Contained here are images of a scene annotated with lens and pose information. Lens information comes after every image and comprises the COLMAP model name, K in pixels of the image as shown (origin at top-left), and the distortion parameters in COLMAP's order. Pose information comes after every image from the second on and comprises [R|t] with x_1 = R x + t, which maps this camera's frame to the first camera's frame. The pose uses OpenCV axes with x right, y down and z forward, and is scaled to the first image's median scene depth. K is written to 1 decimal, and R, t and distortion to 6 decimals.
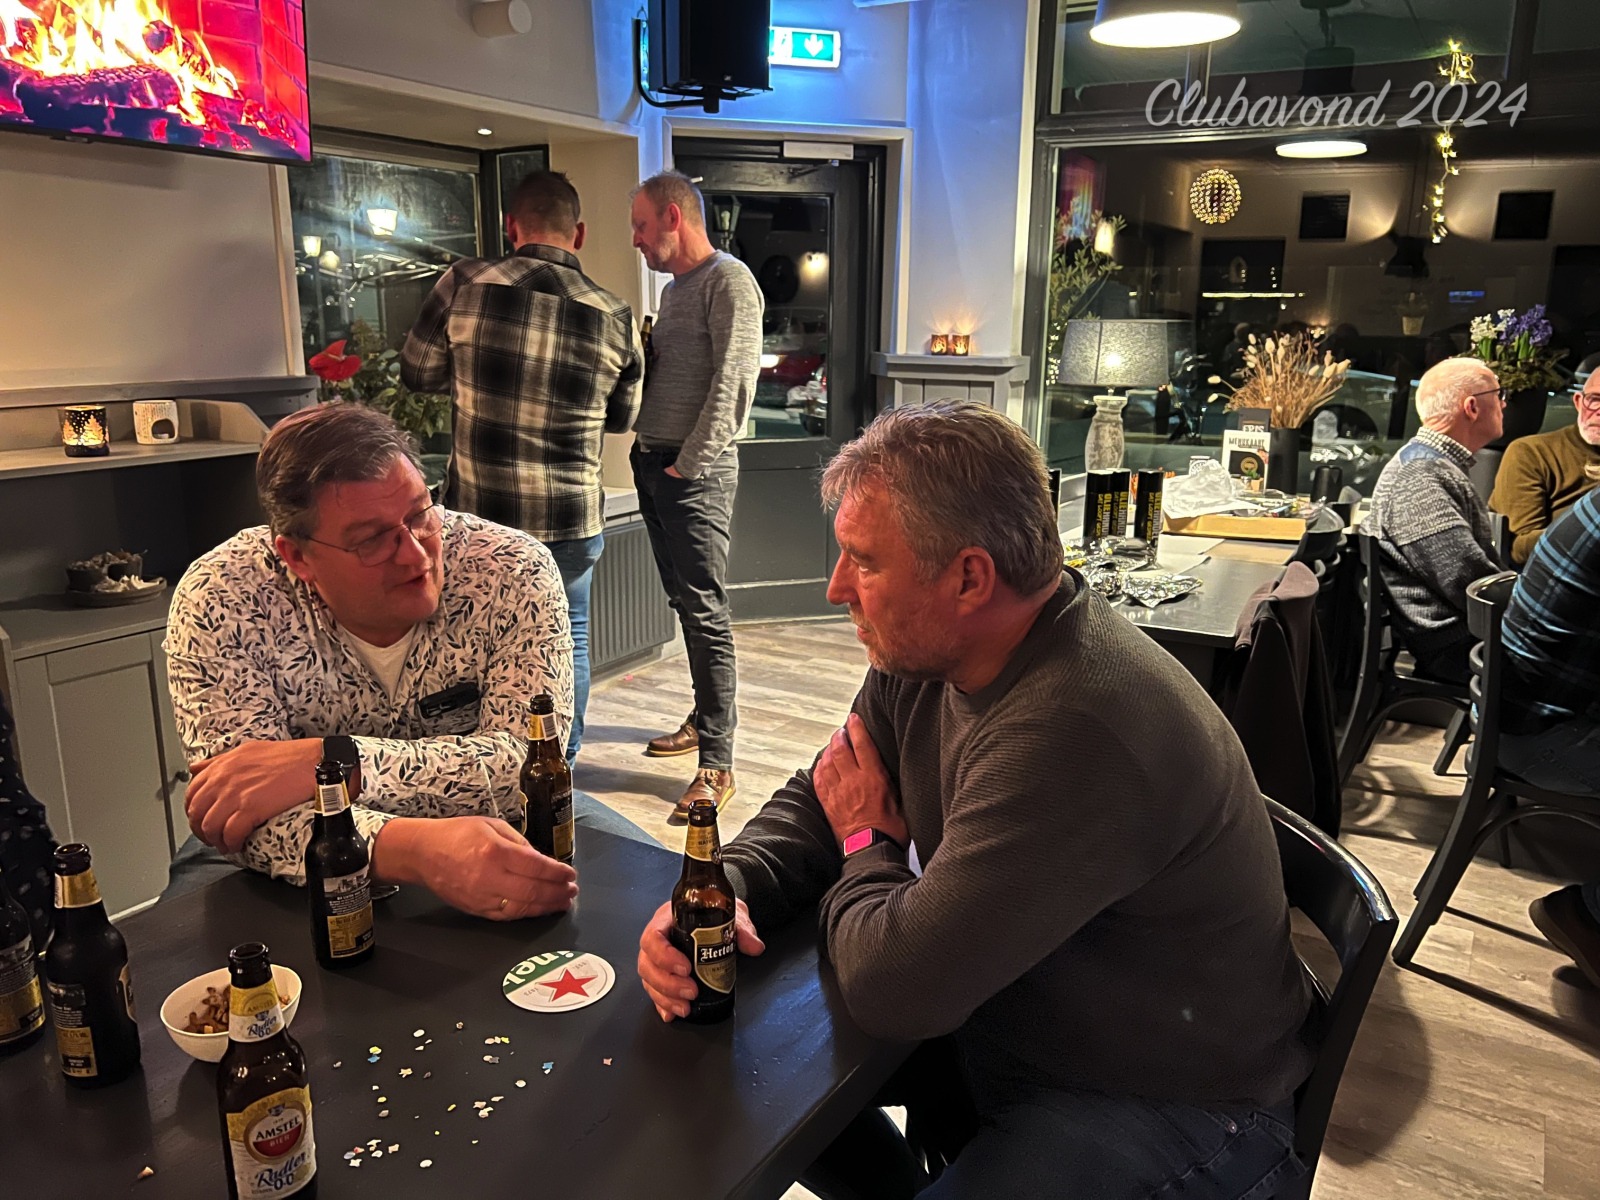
lens RADIAL K [[1209.1, 0, 787.9], [0, 1209.1, 620.8], [0, 0, 1]] dist [0.041290, -0.050337]
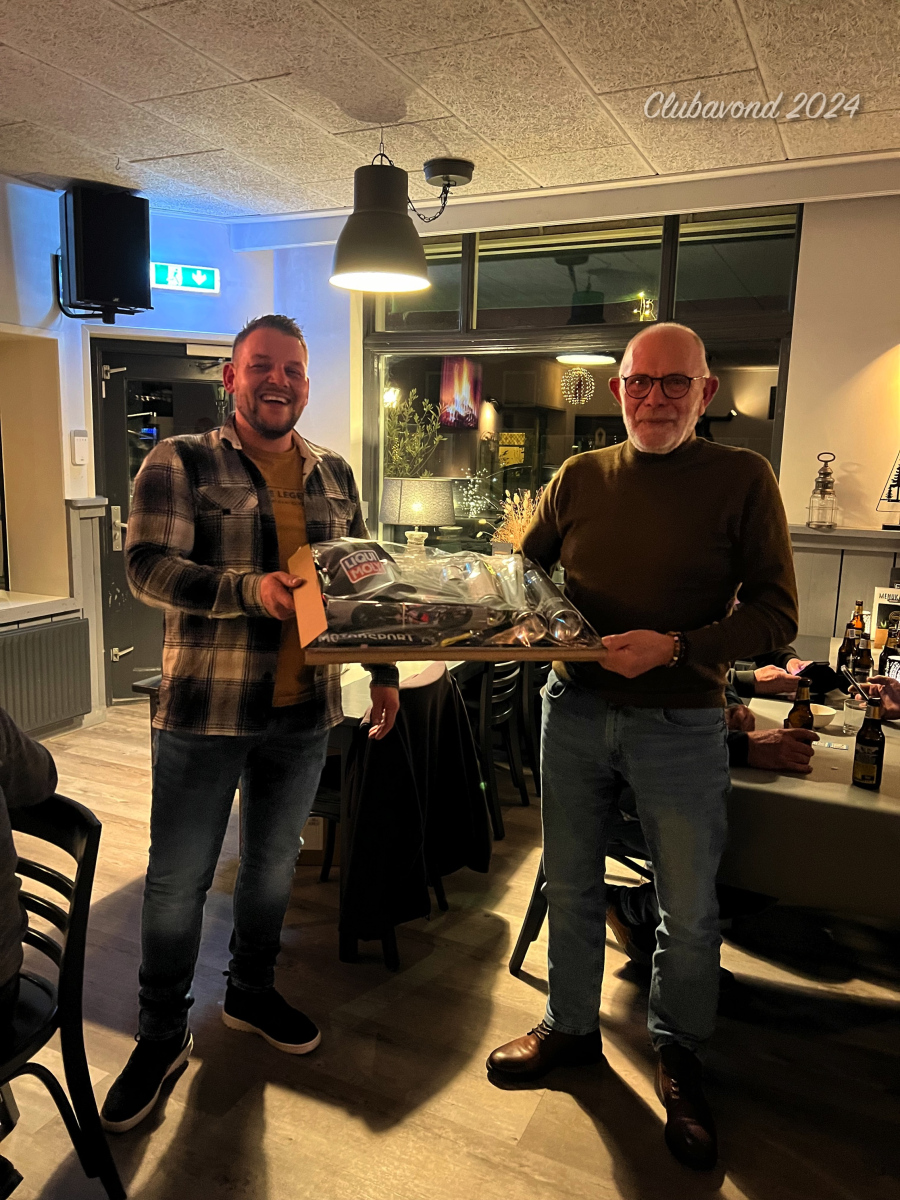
lens RADIAL K [[906.8, 0, 440.1], [0, 906.8, 599.9], [0, 0, 1]] dist [0.041290, -0.050337]
pose [[0.995219, 0.001484, 0.097657, 0.204974], [0.007440, 0.995828, -0.090948, -0.014741], [-0.097384, 0.091239, 0.991056, -0.017359]]
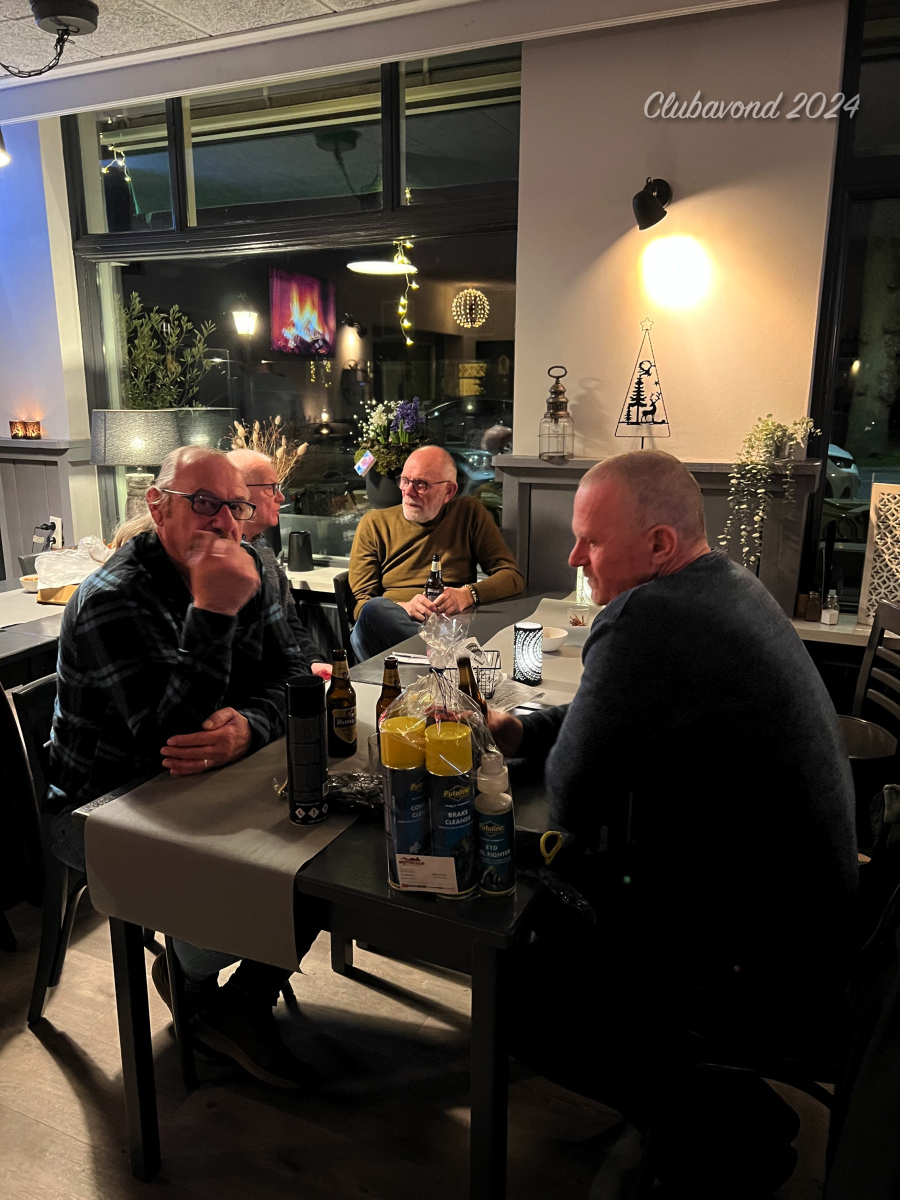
lens RADIAL K [[906.8, 0, 453.6], [0, 906.8, 597.7], [0, 0, 1]] dist [0.041290, -0.050337]
pose [[0.993347, -0.031818, 0.110673, 0.495817], [0.034780, 0.999084, -0.024932, -0.035785], [-0.109779, 0.028615, 0.993544, 0.106871]]
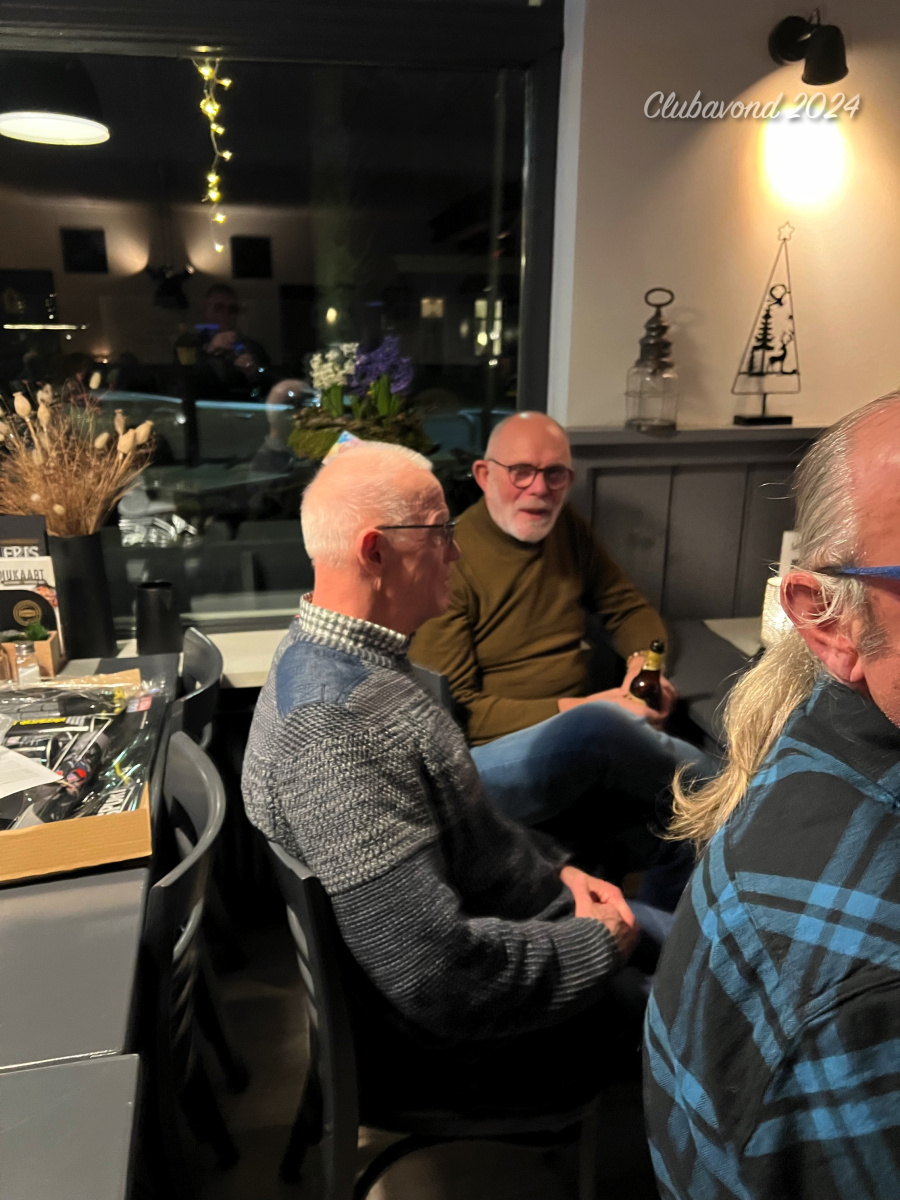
lens RADIAL K [[906.8, 0, 440.6], [0, 906.8, 604.3], [0, 0, 1]] dist [0.041290, -0.050337]
pose [[0.736621, -0.190120, 0.649033, 0.237176], [0.168925, 0.980978, 0.095634, -0.137087], [-0.654869, 0.039192, 0.754725, 0.529201]]
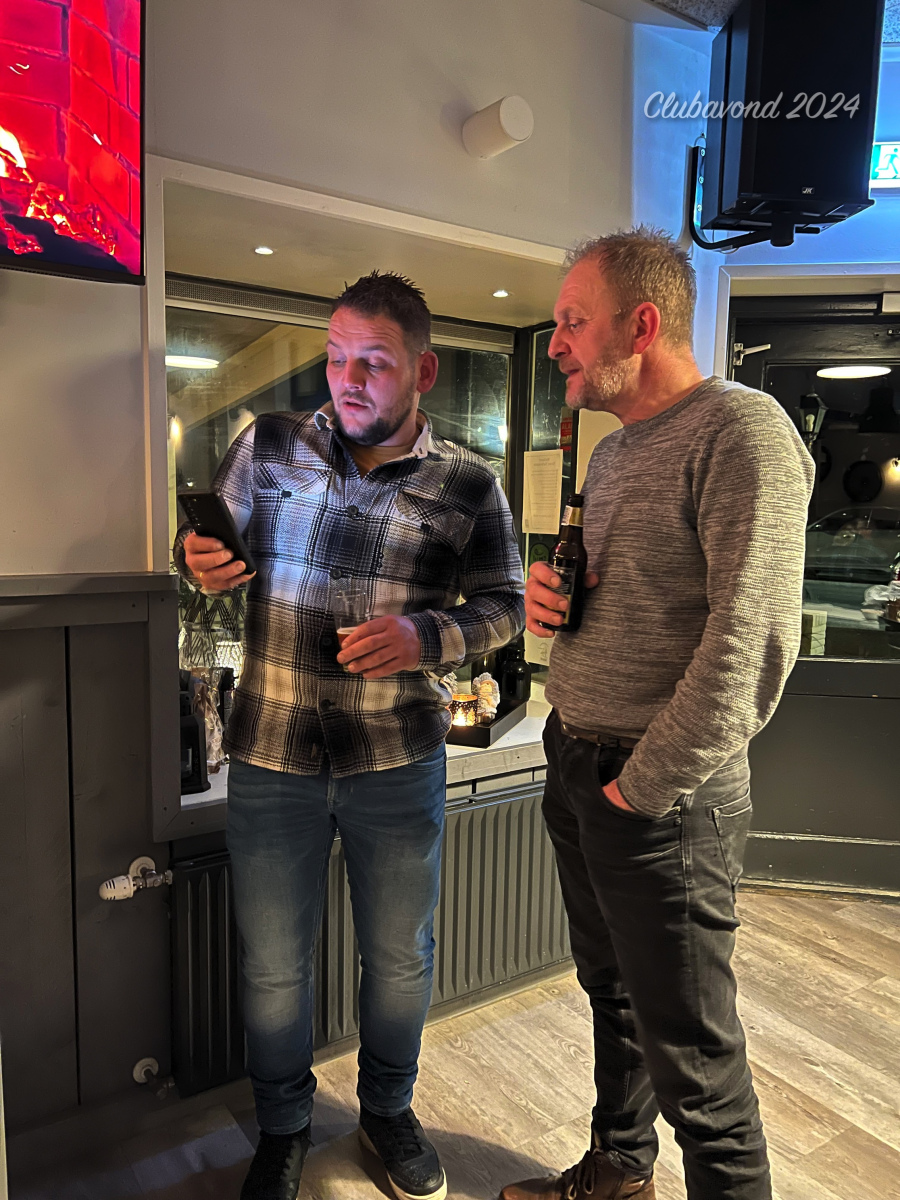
lens RADIAL K [[906.8, 0, 453.0], [0, 906.8, 604.9], [0, 0, 1]] dist [0.041290, -0.050337]
pose [[0.911205, 0.060268, -0.407520, -0.004147], [-0.117977, 0.985983, -0.117977, -0.105458], [0.394697, 0.155580, 0.905543, 0.438021]]
